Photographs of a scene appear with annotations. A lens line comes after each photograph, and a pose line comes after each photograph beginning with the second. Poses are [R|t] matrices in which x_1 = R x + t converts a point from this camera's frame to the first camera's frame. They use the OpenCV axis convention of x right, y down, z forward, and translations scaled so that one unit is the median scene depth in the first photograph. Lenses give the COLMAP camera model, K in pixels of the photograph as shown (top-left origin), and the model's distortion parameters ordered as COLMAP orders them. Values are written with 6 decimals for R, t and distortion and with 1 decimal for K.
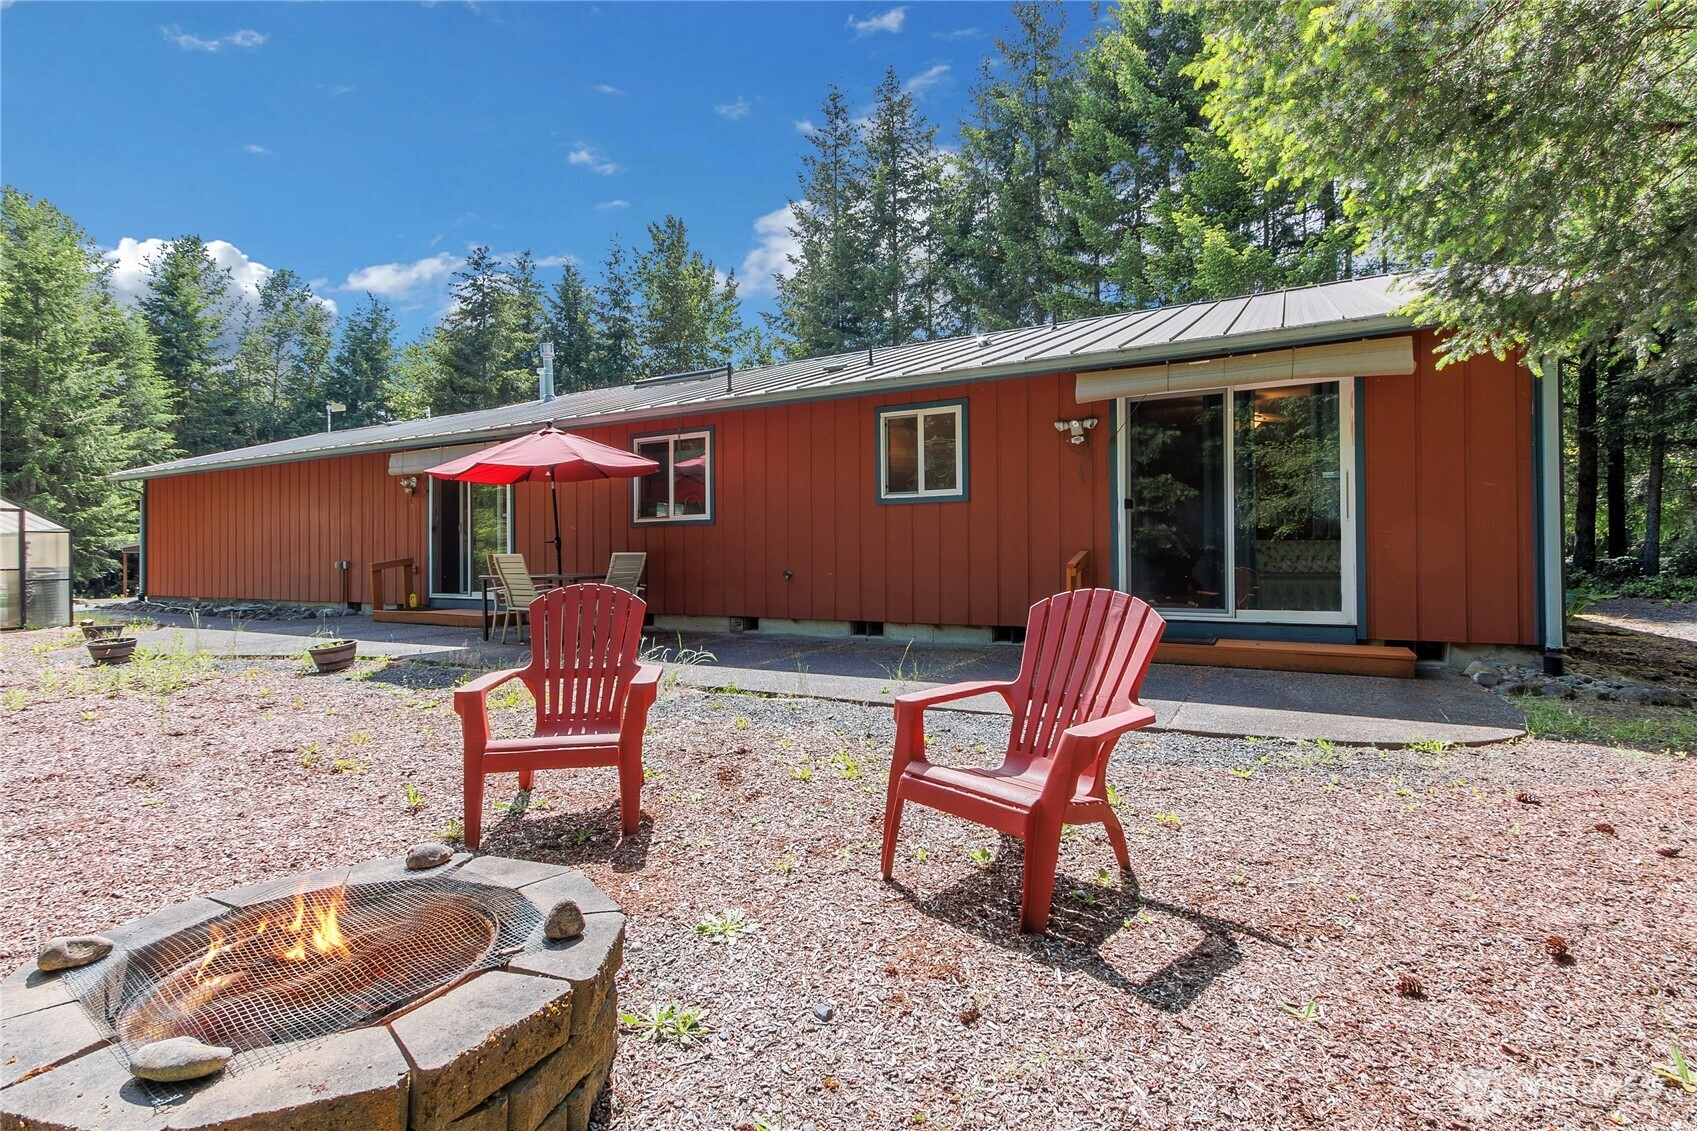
lens RADIAL K [[834.5, 0, 816.6], [0, 834.5, 525.2], [0, 0, 1]] dist [0.000756, -0.000572]
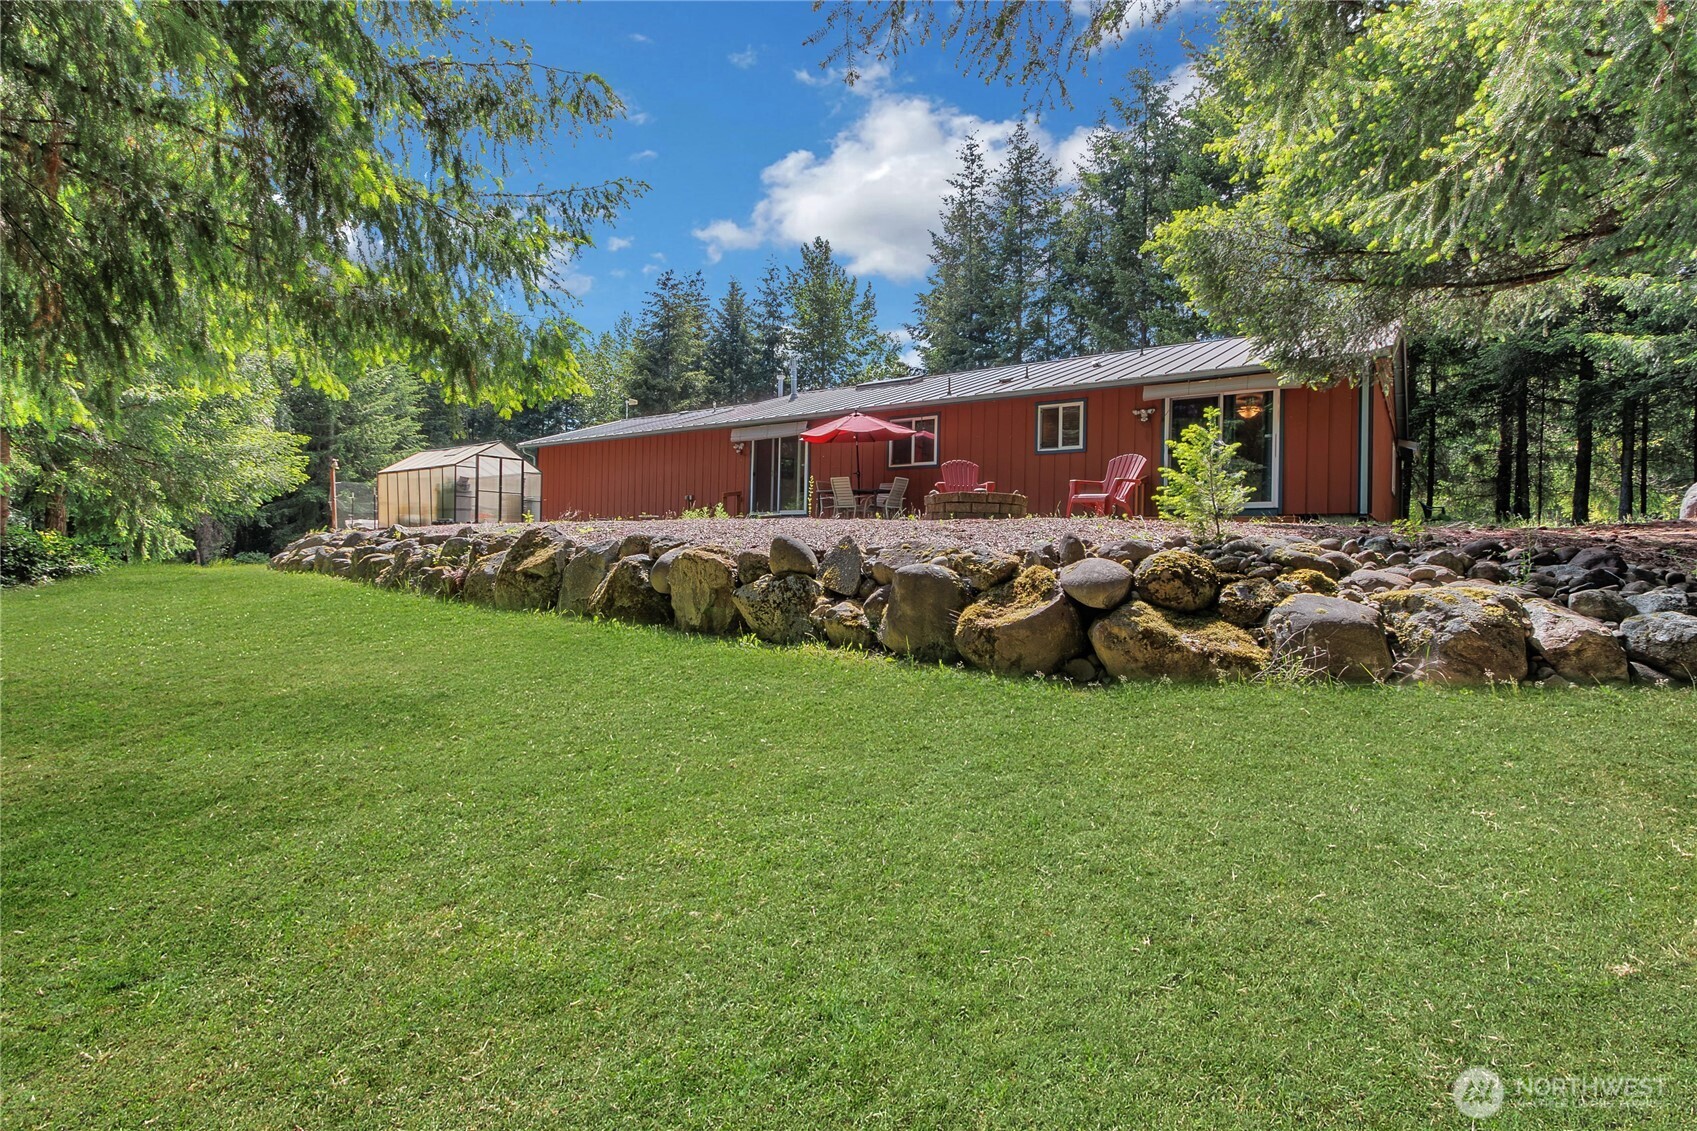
lens RADIAL K [[834.5, 0, 816.6], [0, 834.5, 525.2], [0, 0, 1]] dist [0.000756, -0.000572]
pose [[0.992715, 0.022391, -0.118388, -0.047205], [-0.021998, 0.999747, 0.004626, 0.033909], [0.118461, -0.001988, 0.992957, -0.228809]]
